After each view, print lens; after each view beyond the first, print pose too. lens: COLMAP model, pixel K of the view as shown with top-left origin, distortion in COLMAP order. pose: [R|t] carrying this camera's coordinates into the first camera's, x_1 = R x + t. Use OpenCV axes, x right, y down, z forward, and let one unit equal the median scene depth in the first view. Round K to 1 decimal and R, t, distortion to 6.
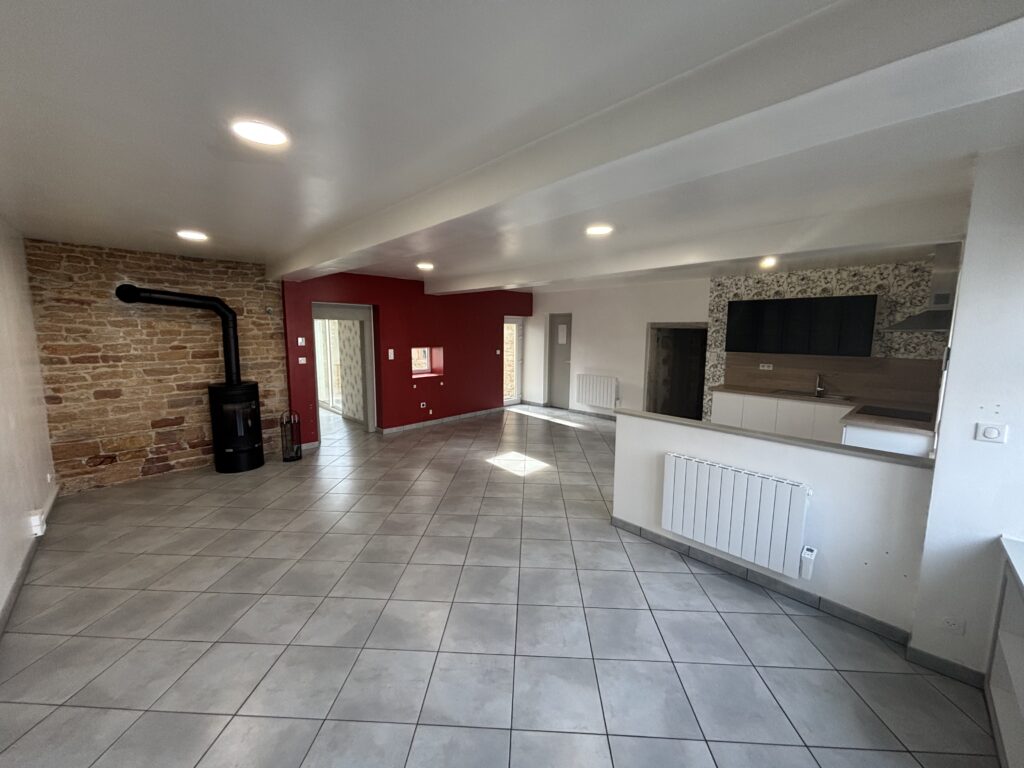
lens RADIAL K [[415.5, 0, 512.0], [0, 415.5, 384.0], [0, 0, 1]] dist [0.001834, -0.000357]
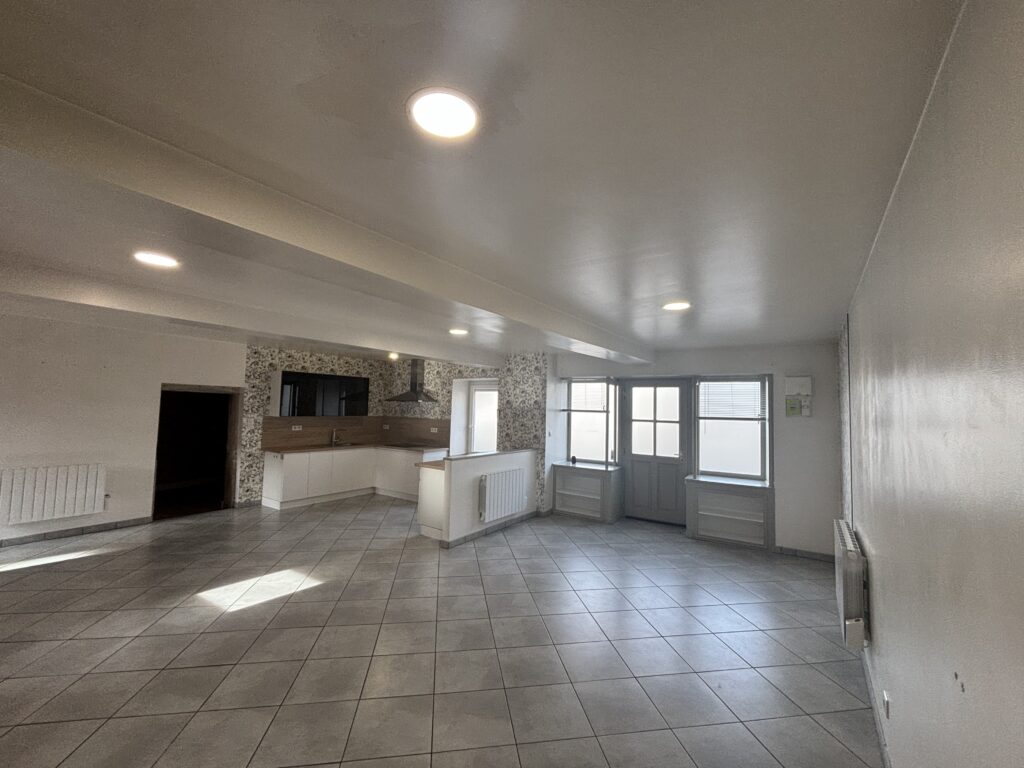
lens RADIAL K [[415.5, 0, 512.0], [0, 415.5, 384.0], [0, 0, 1]] dist [0.001834, -0.000357]
pose [[-0.210611, 0.041299, 0.976697, -0.933805], [0.098591, 0.994910, -0.020810, -0.110606], [-0.972586, 0.091910, -0.213611, 0.883008]]
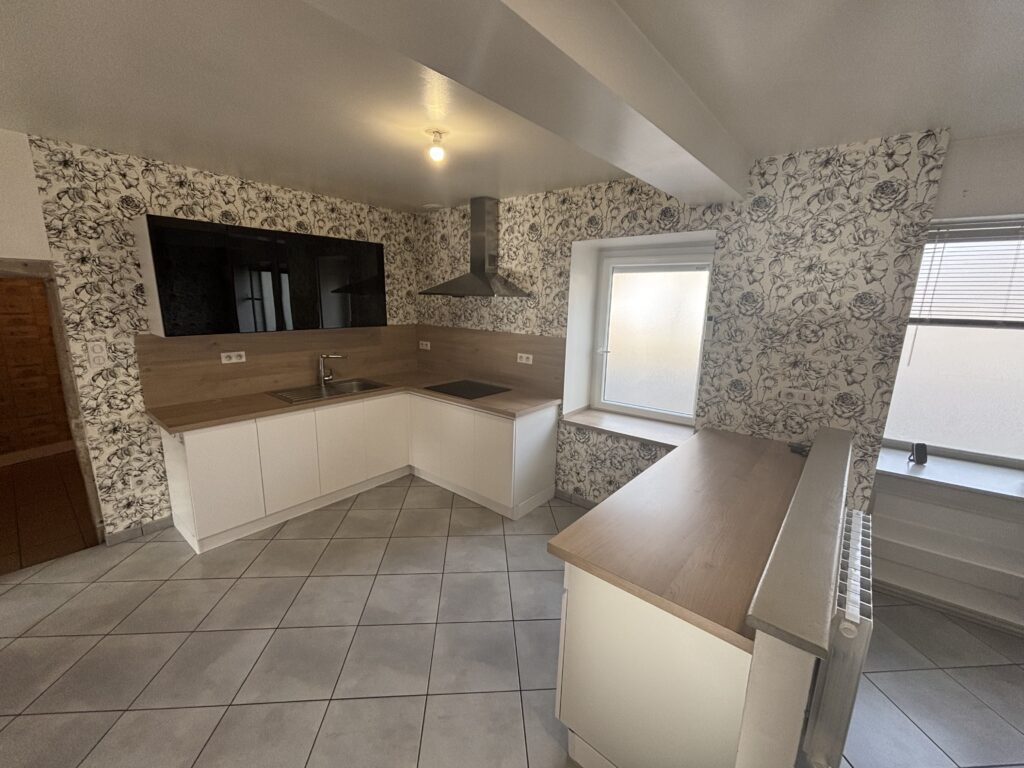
lens RADIAL K [[408.3, 0, 509.4], [0, 408.3, 390.3], [0, 0, 1]] dist [0.001738, -0.000114]
pose [[-0.124379, -0.230331, 0.965131, 0.063396], [0.104245, 0.964268, 0.243559, -0.125515], [-0.986744, 0.130903, -0.095924, 0.963465]]
